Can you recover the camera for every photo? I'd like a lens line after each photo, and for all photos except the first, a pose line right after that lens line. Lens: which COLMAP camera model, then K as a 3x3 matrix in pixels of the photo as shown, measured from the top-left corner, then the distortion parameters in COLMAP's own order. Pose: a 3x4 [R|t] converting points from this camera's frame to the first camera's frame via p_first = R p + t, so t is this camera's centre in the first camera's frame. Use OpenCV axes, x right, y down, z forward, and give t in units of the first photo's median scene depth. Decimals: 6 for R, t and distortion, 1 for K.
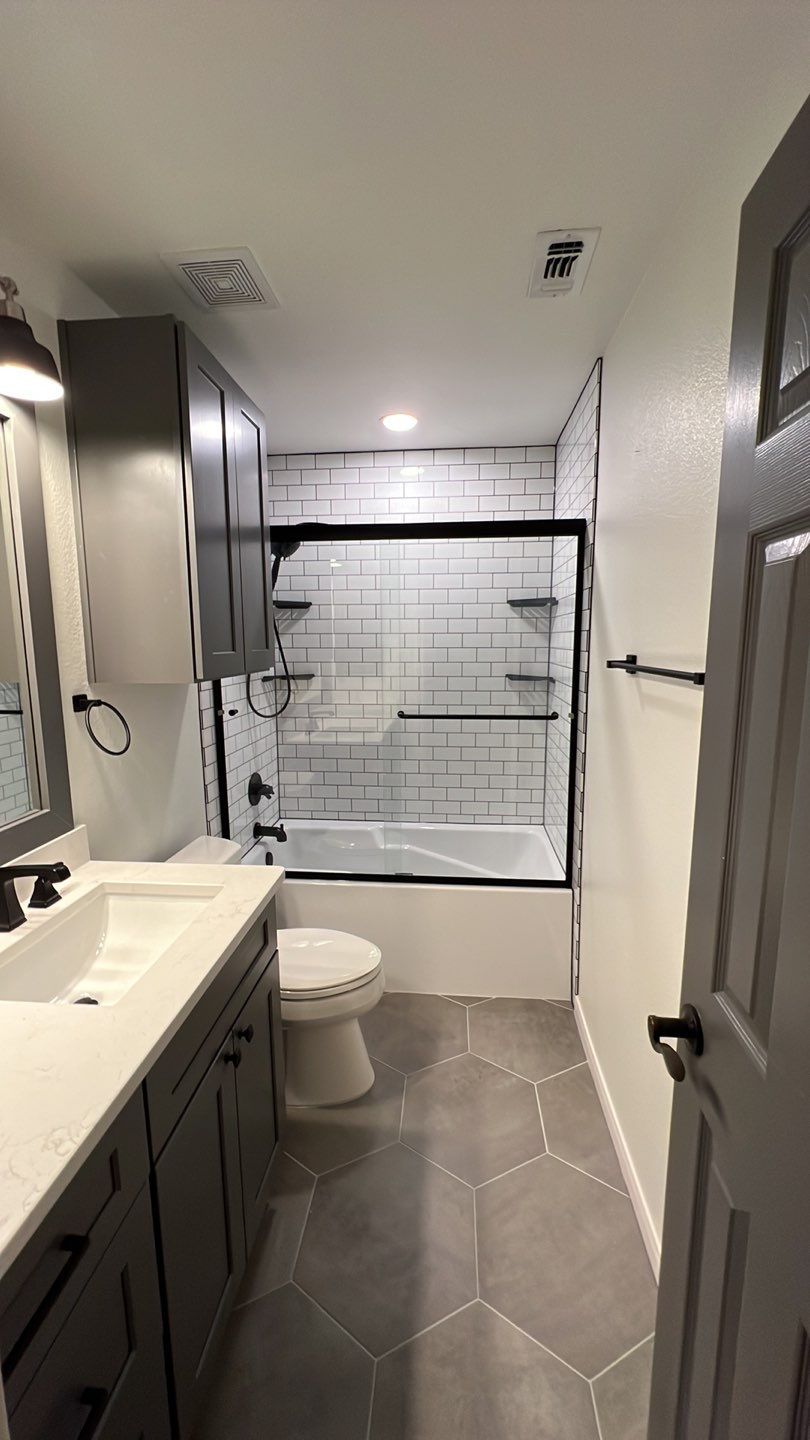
lens RADIAL K [[551.3, 0, 408.1], [0, 551.3, 719.7], [0, 0, 1]] dist [-0.000574, 0.000342]
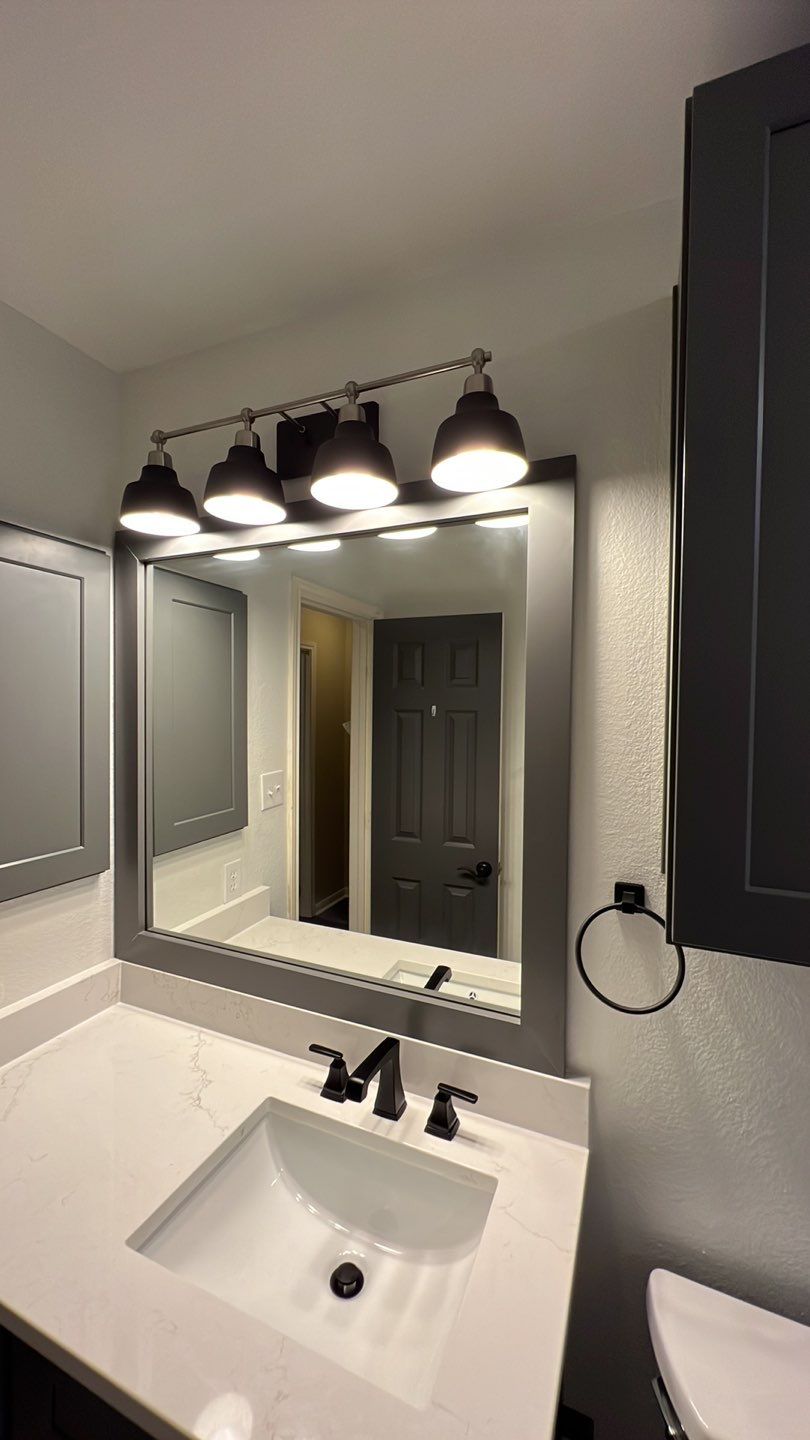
lens RADIAL K [[548.5, 0, 405.0], [0, 548.5, 720.0], [0, 0, 1]] dist [-0.001353, -0.000087]
pose [[-0.319186, 0.022127, -0.947434, 0.038804], [-0.142552, 0.987232, 0.071081, -0.154398], [0.936909, 0.157746, -0.311957, 0.619074]]
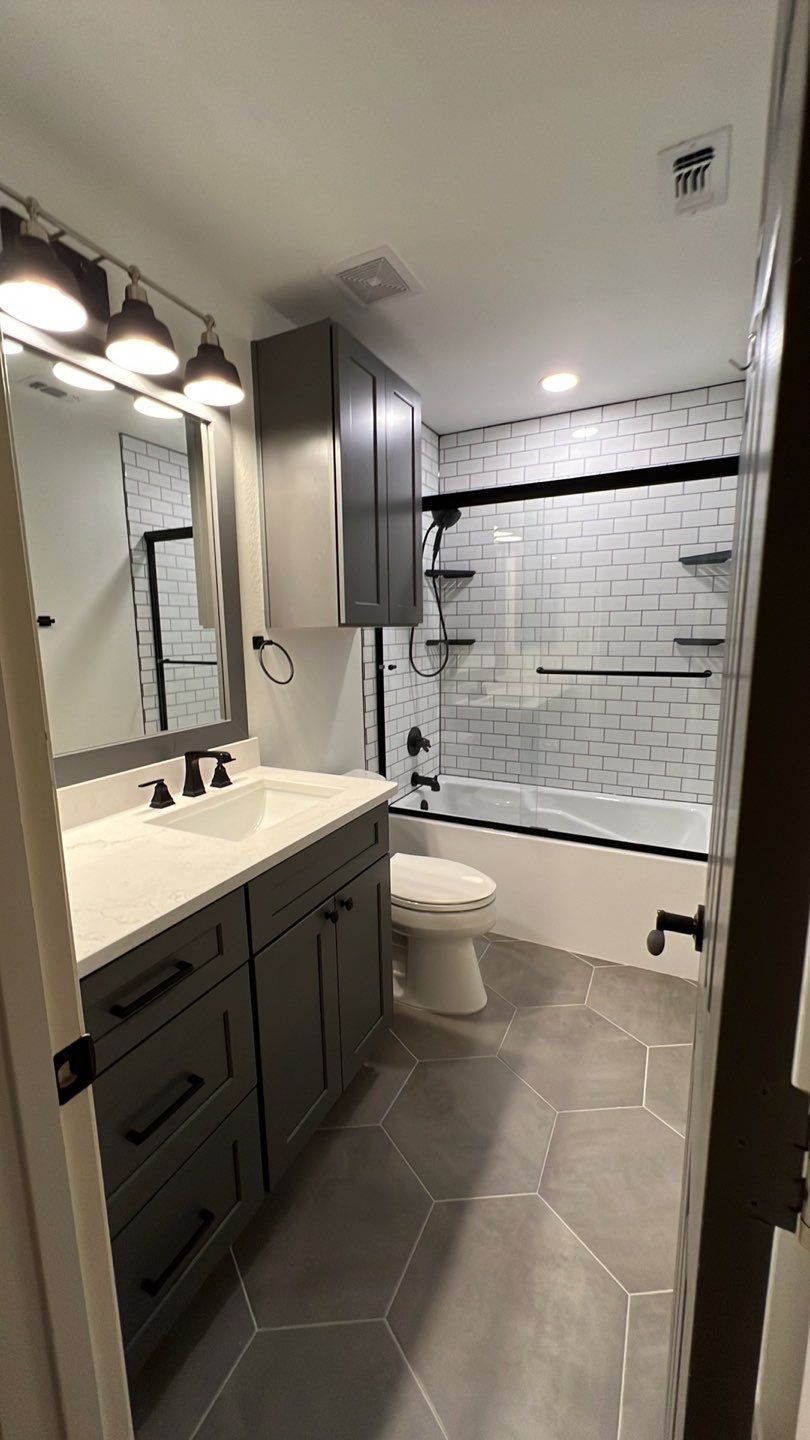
lens RADIAL K [[551.3, 0, 408.1], [0, 551.3, 719.7], [0, 0, 1]] dist [-0.000574, 0.000342]
pose [[0.931046, 0.050442, -0.361400, 0.134025], [-0.044138, 0.998695, 0.025681, 0.066800], [0.362224, -0.007959, 0.932057, -0.045211]]
